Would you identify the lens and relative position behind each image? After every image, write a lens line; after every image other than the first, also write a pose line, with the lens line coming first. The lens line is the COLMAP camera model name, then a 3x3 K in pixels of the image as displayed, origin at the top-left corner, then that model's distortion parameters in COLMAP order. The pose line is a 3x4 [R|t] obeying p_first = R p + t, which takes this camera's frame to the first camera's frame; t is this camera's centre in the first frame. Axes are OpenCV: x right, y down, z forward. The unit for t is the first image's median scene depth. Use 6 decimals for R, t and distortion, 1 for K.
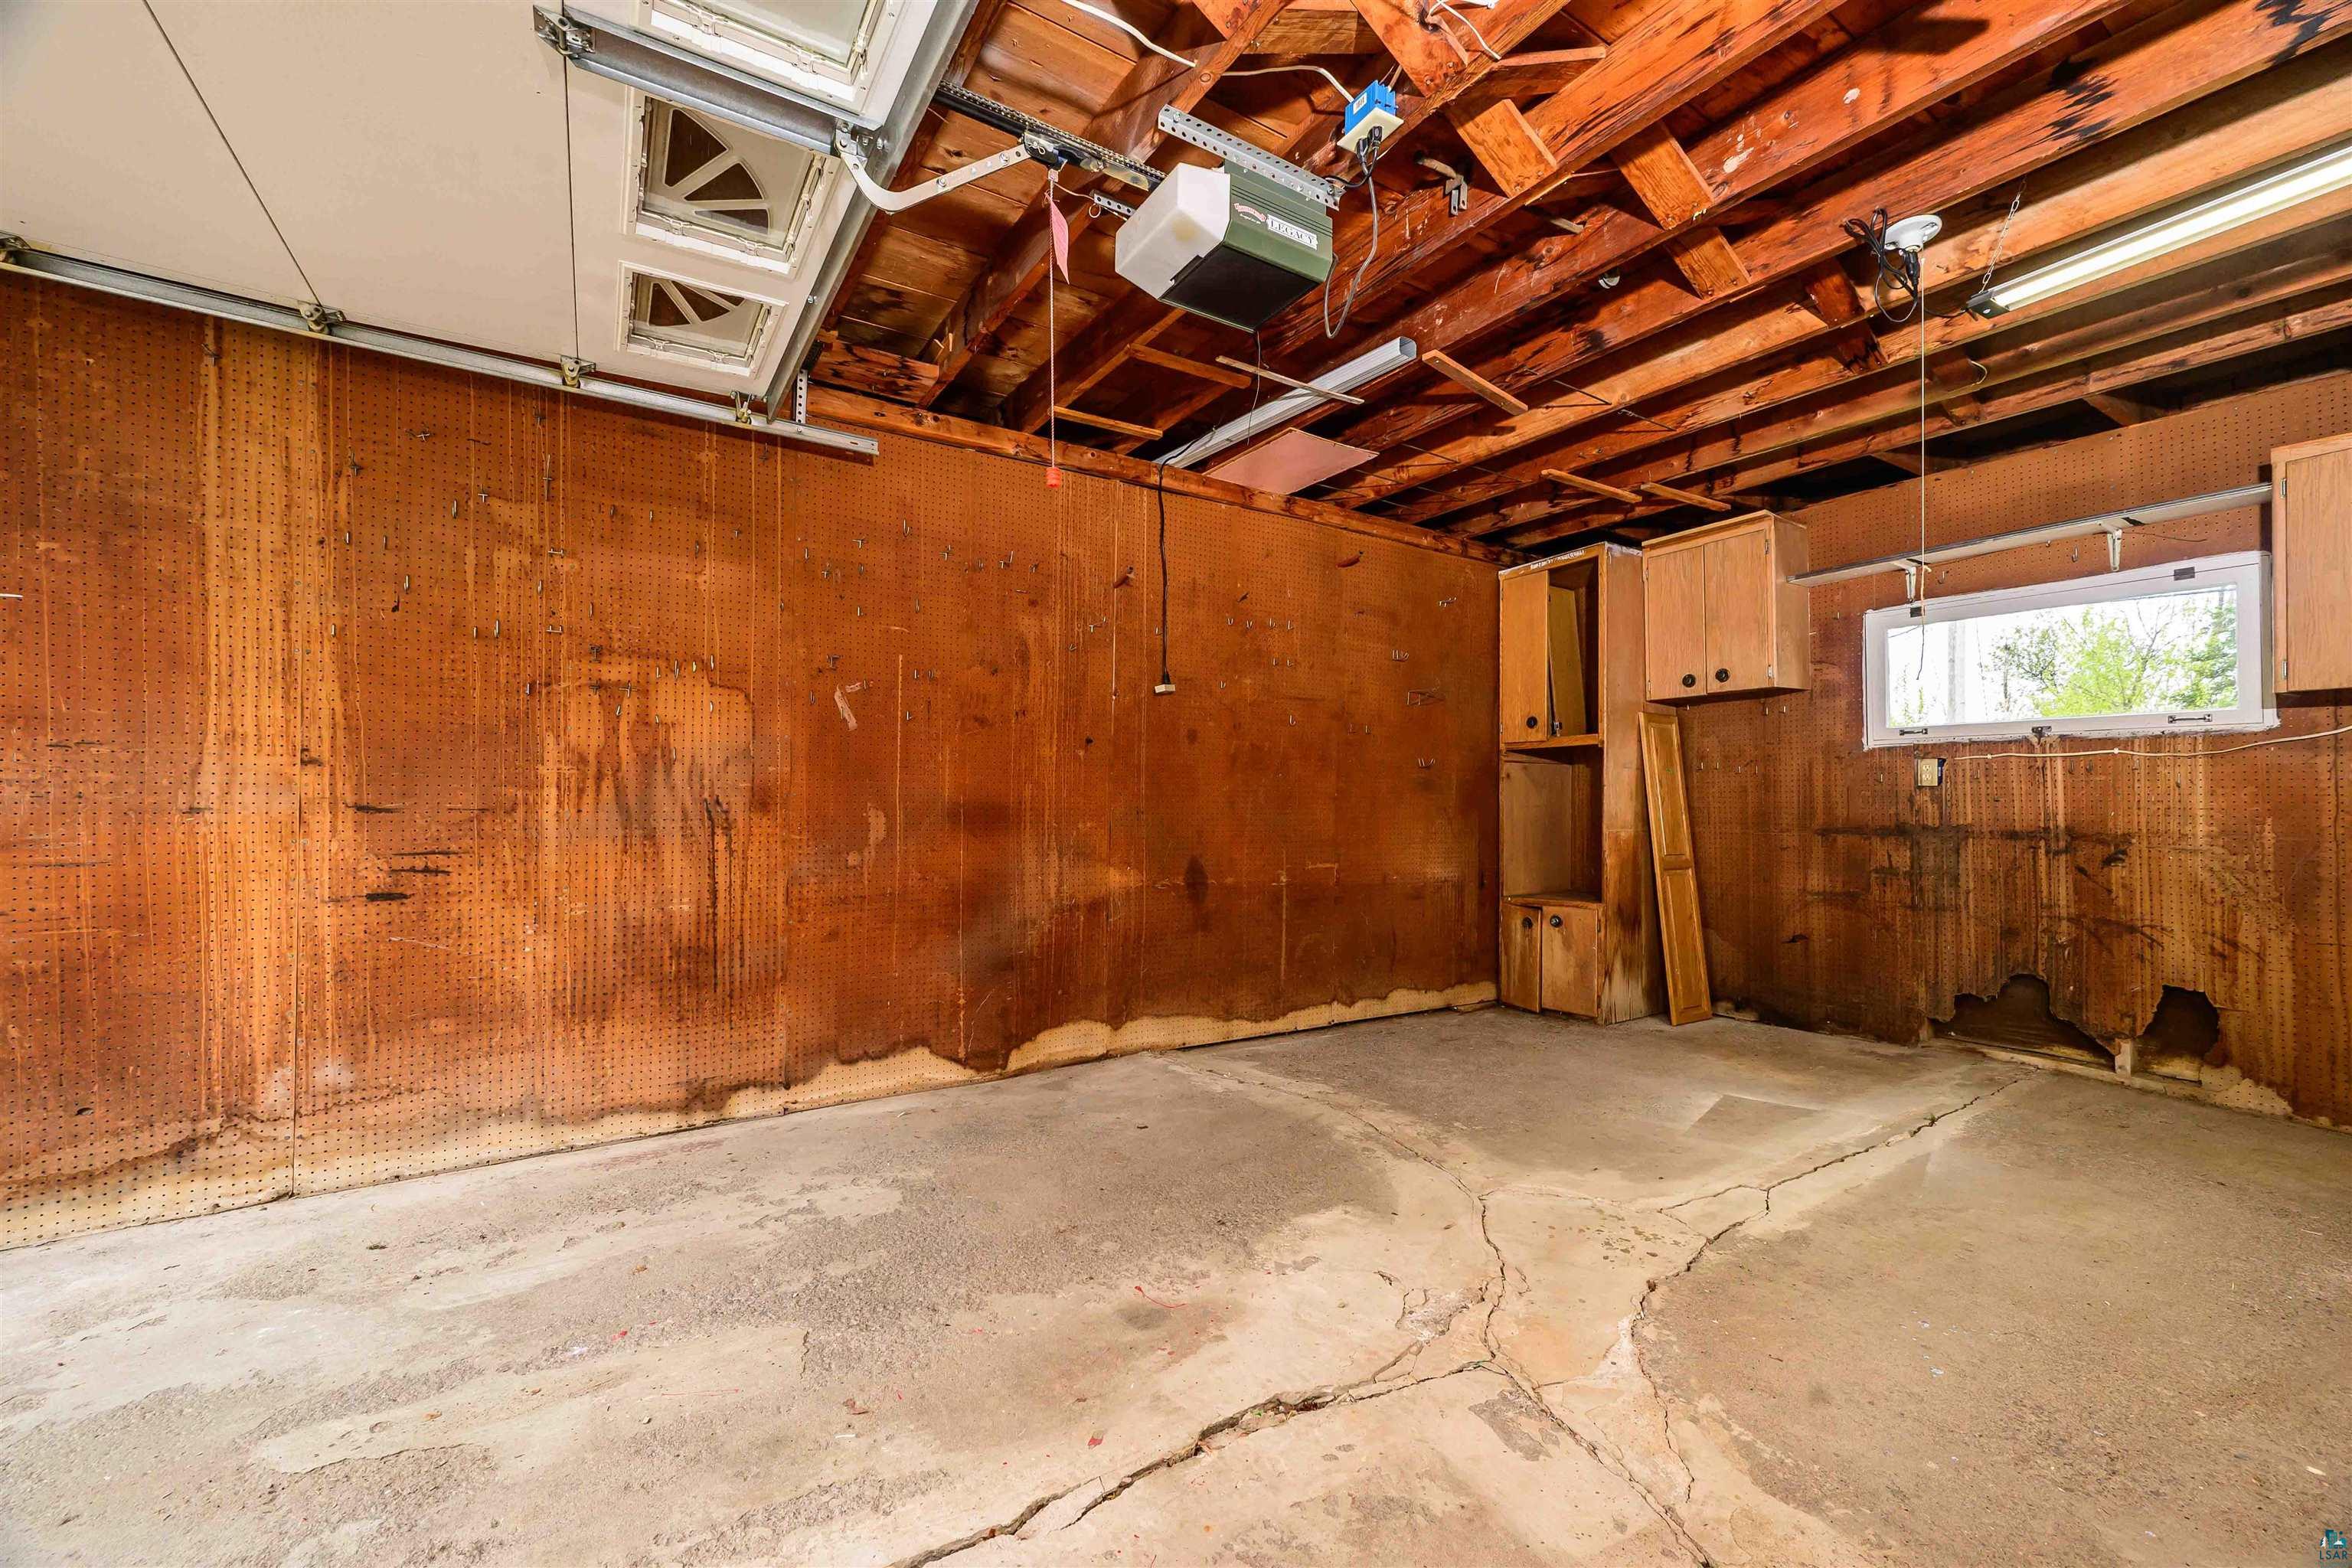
lens RADIAL K [[924.4, 0, 1178.5], [0, 924.4, 783.2], [0, 0, 1]] dist [-0.001661, 0.000203]
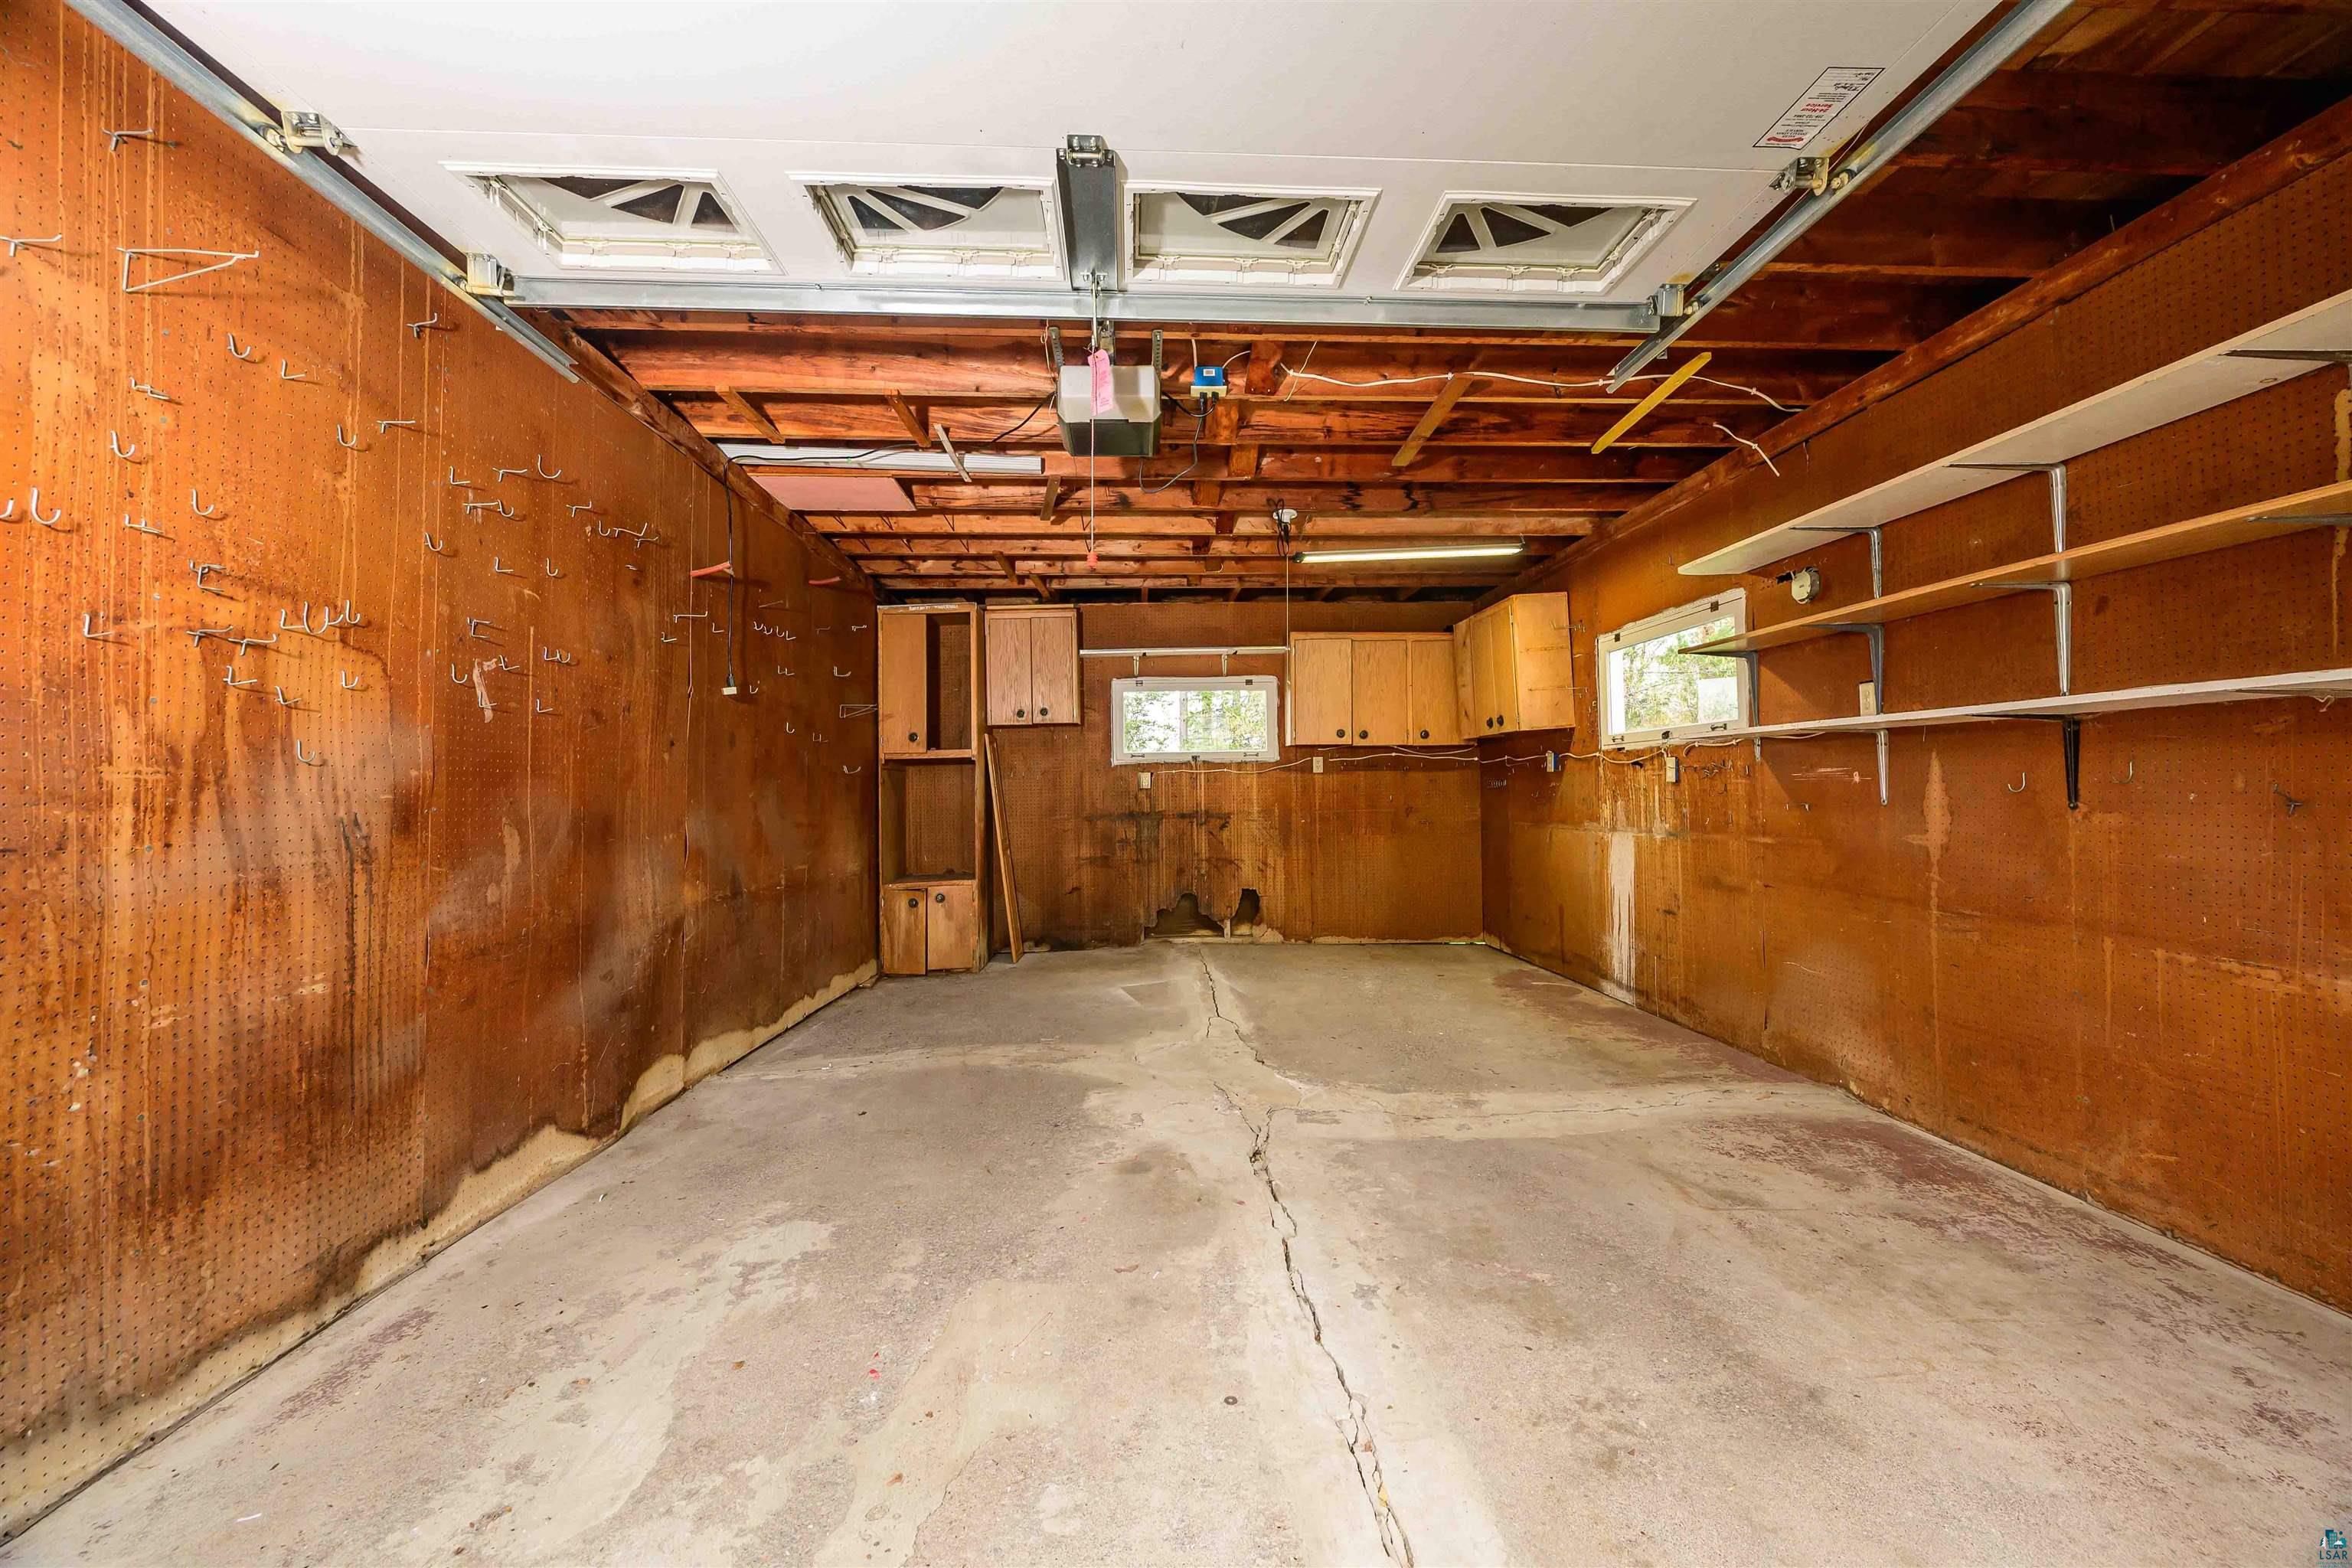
lens RADIAL K [[924.4, 0, 1181.5], [0, 924.4, 783.8], [0, 0, 1]] dist [-0.001661, 0.000203]
pose [[0.488008, -0.000977, 0.872838, -0.786714], [0.002537, 0.999997, -0.000300, -0.006183], [-0.872835, 0.002361, 0.488009, 0.157381]]
